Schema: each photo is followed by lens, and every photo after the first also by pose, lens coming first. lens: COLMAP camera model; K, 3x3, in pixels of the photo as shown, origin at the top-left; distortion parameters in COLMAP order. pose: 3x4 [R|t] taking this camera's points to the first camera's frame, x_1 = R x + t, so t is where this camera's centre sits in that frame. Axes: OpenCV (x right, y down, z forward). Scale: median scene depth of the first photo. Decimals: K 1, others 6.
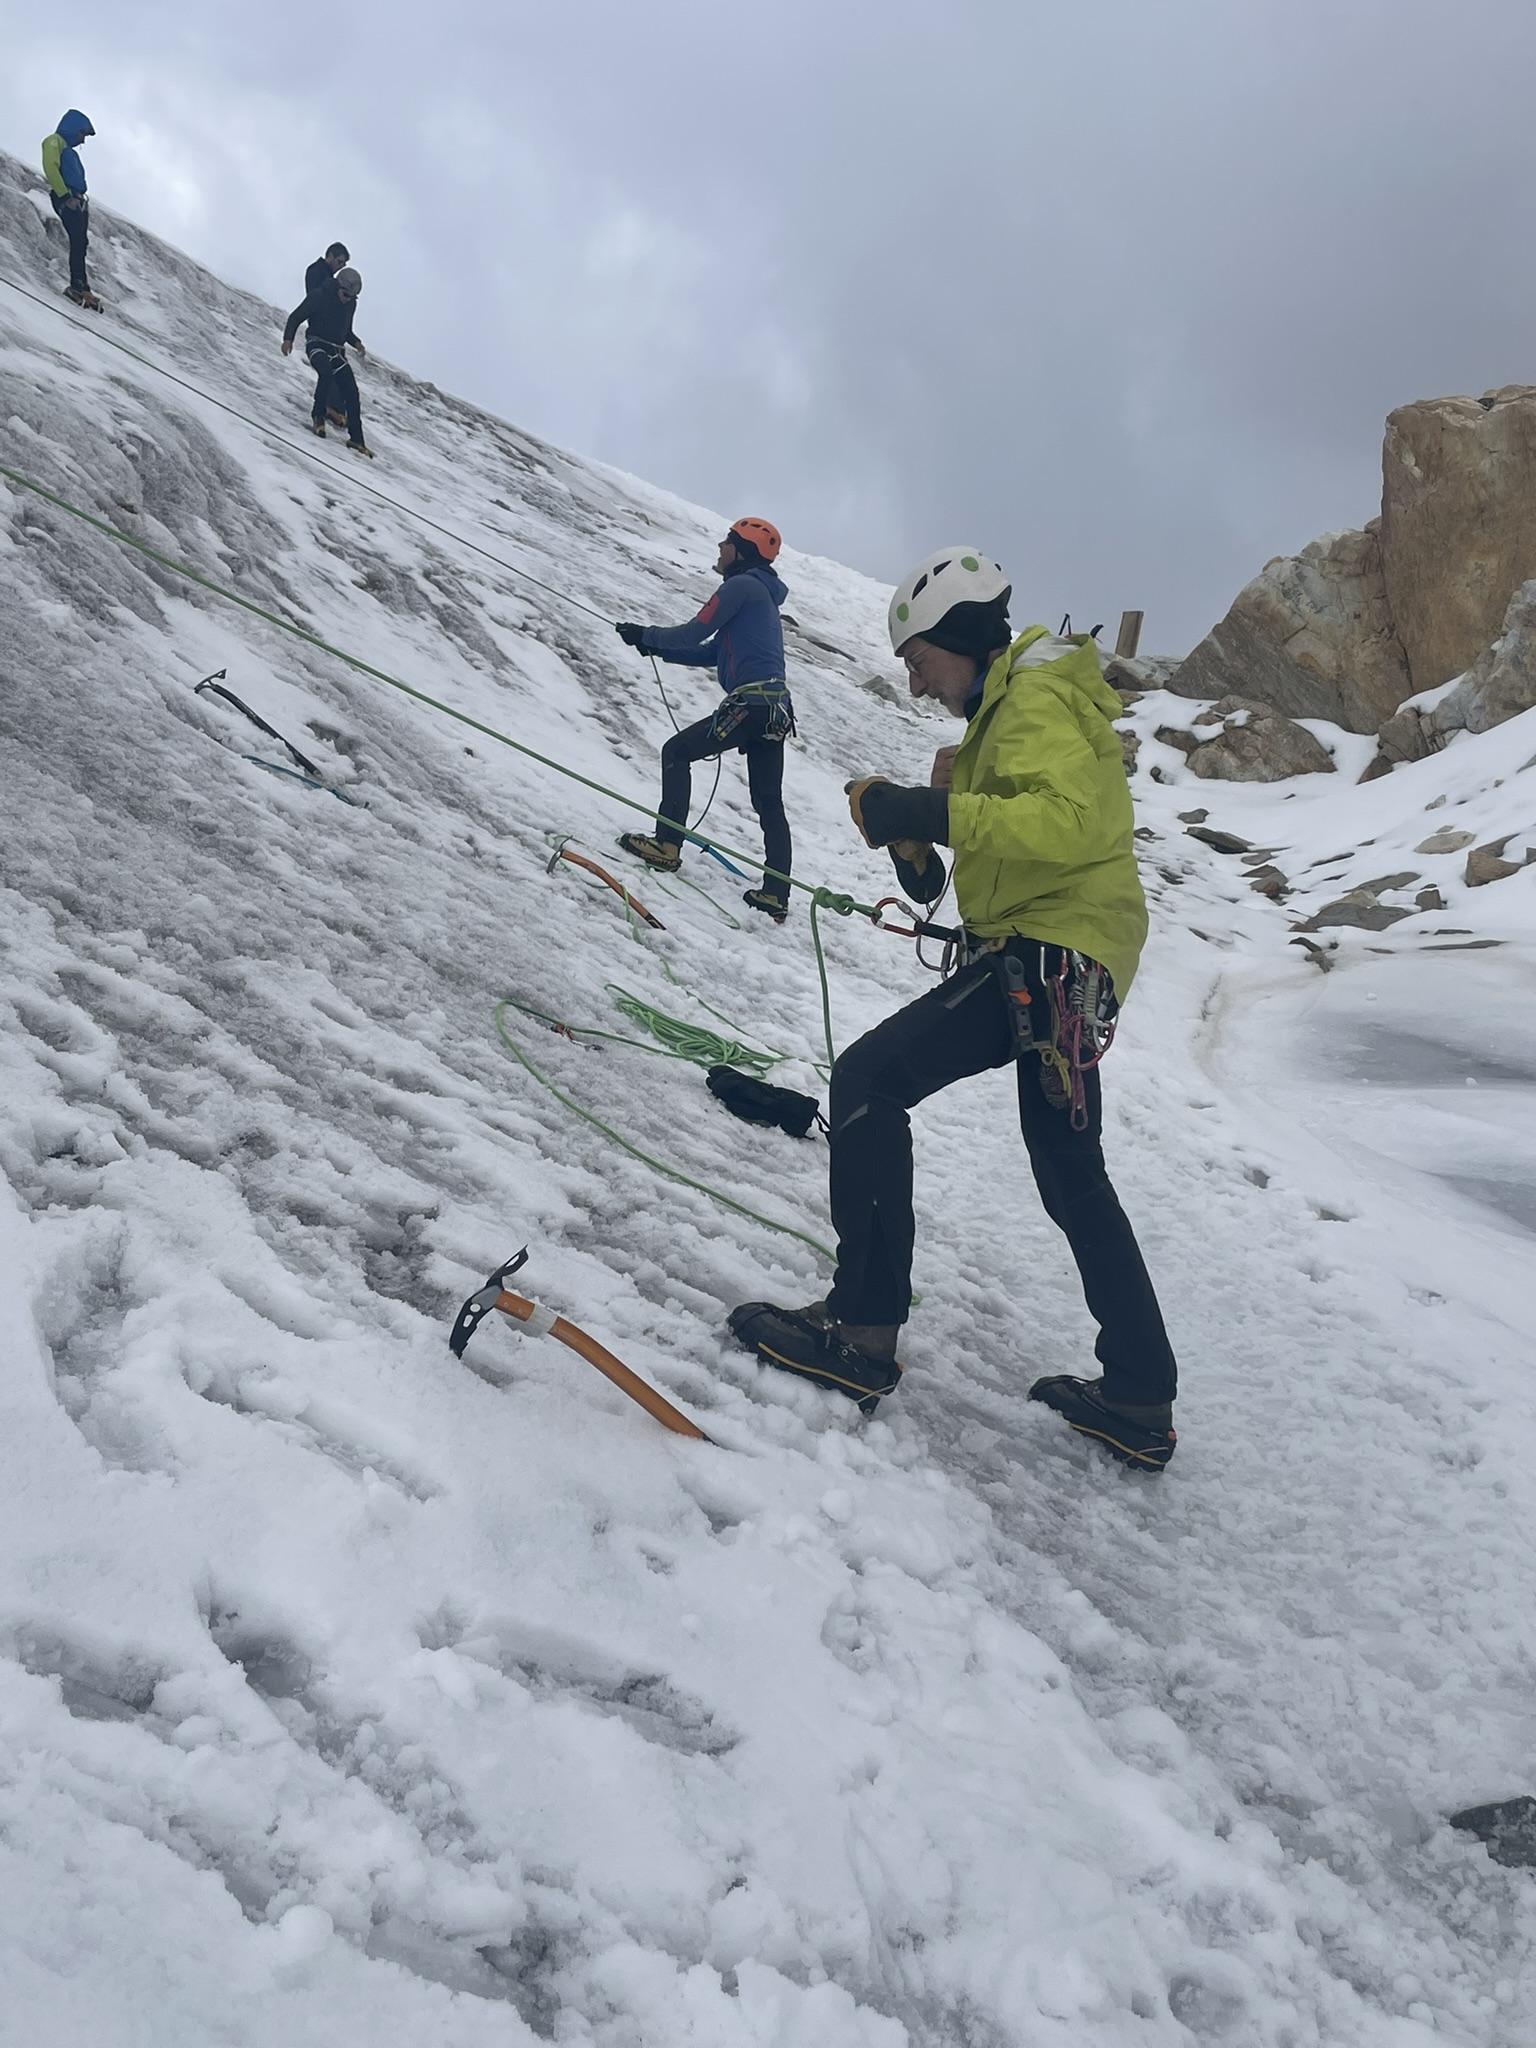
lens RADIAL K [[2013.7, 0, 732.1], [0, 2013.7, 1046.5], [0, 0, 1]] dist [0.045030, 0.000000]
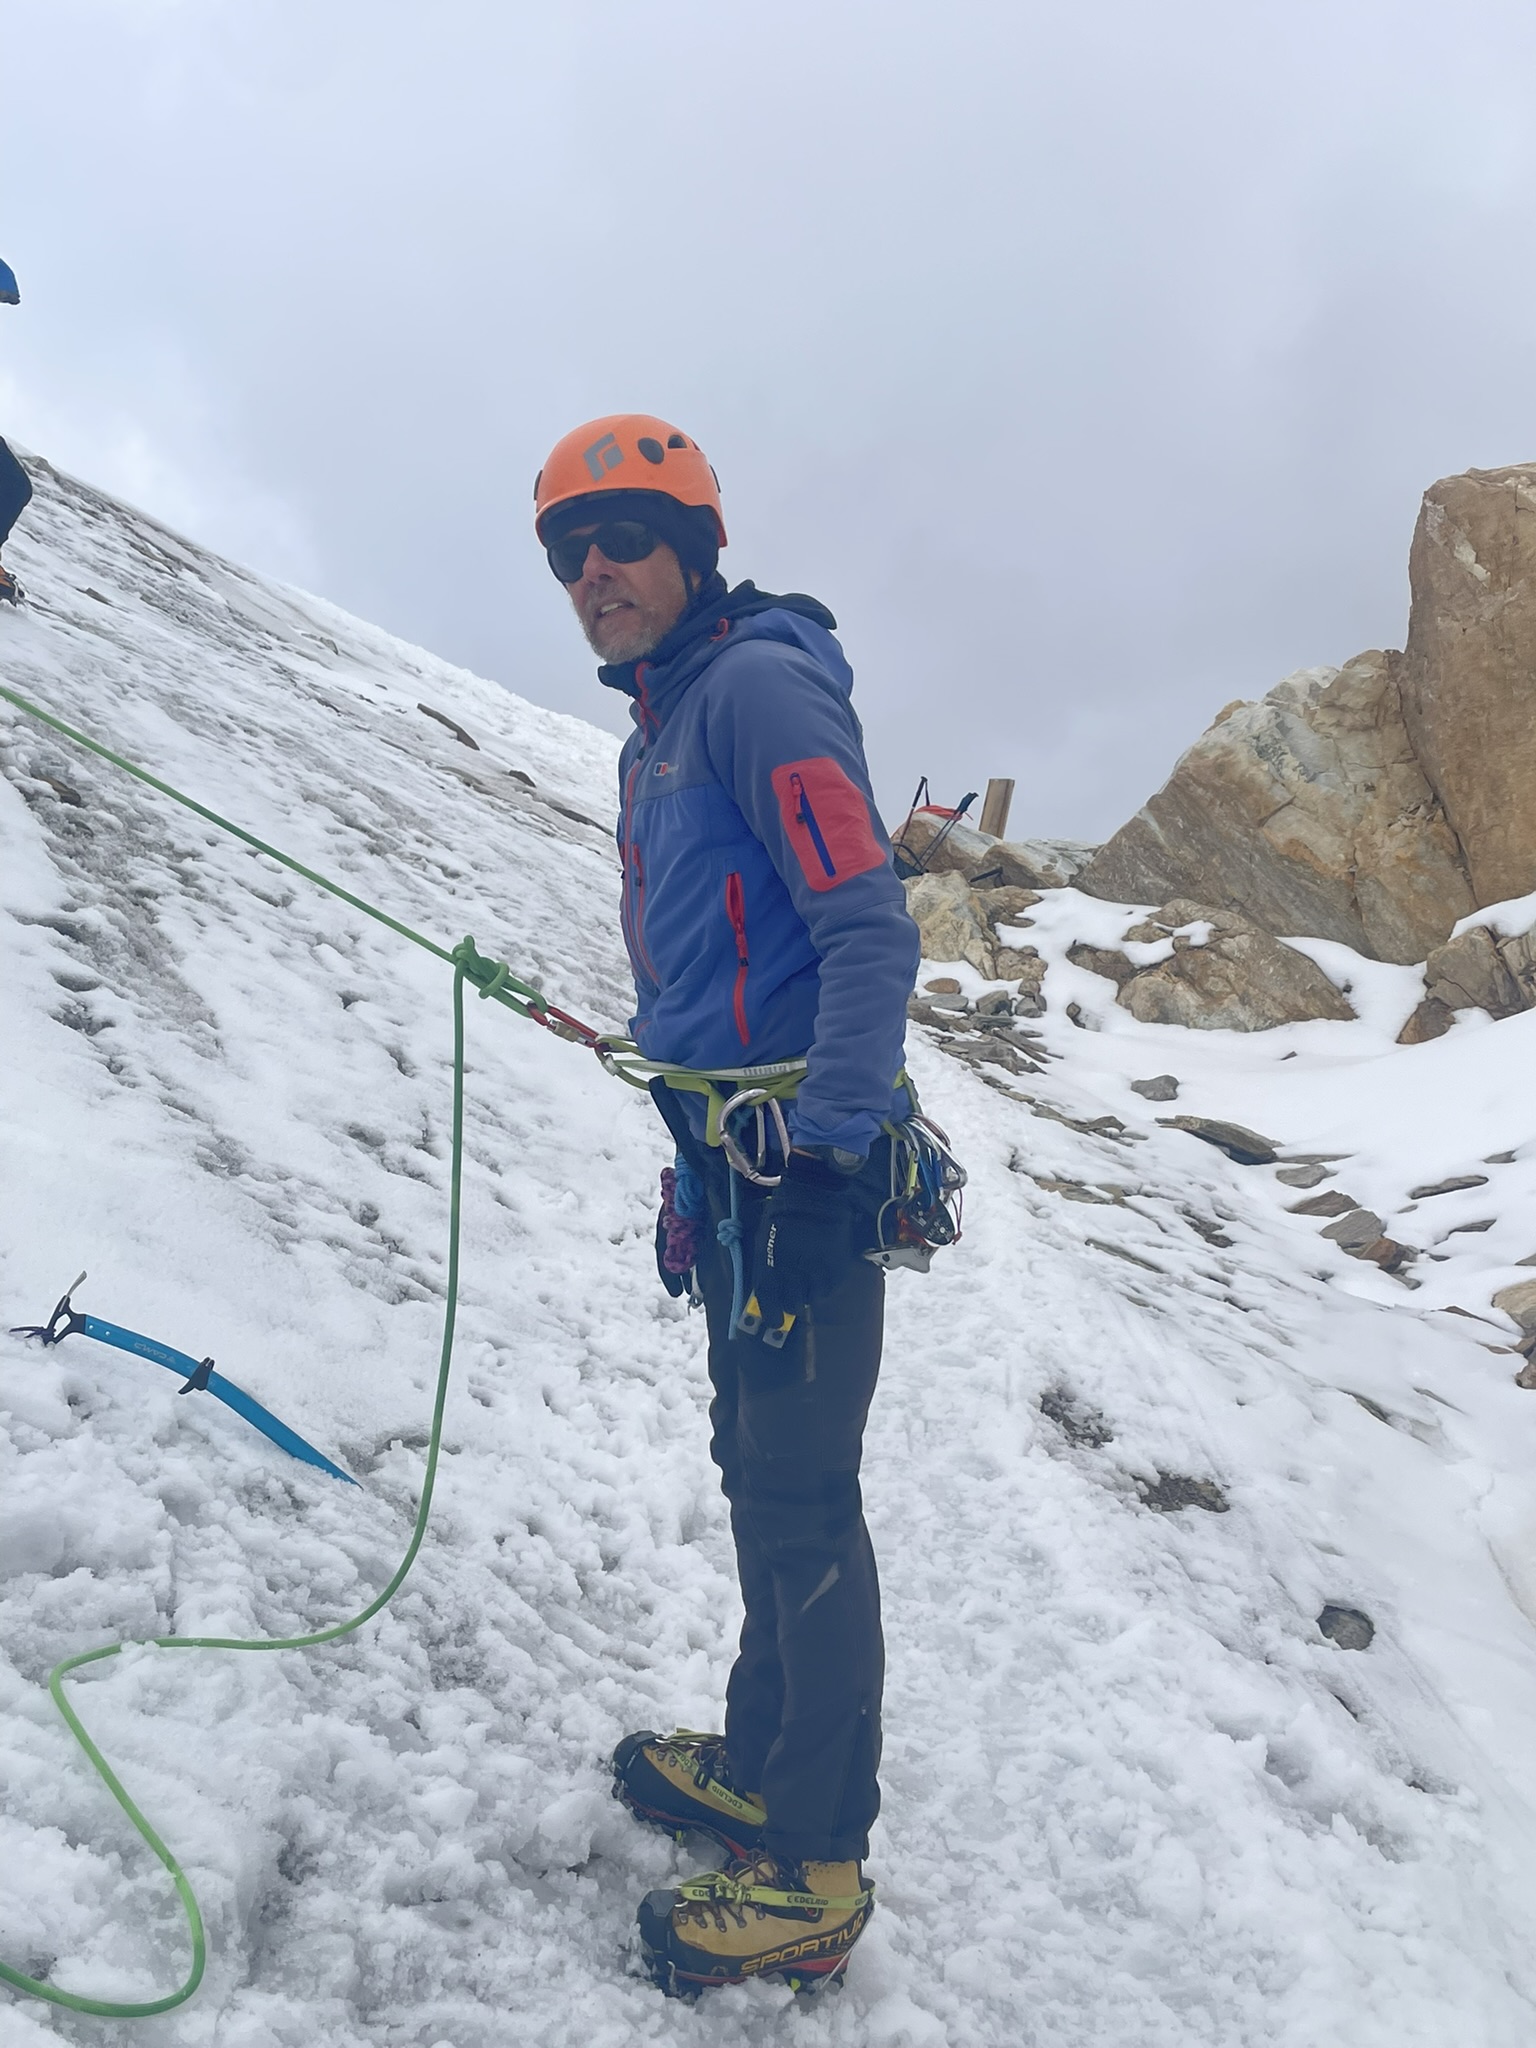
lens RADIAL K [[1999.5, 0, 787.4], [0, 1999.5, 1047.8], [0, 0, 1]] dist [0.046195, 0.000000]
pose [[0.987780, 0.010359, 0.155513, 0.016140], [0.003492, 0.996067, -0.088531, -0.071390], [-0.155818, 0.087992, 0.983859, 0.400077]]
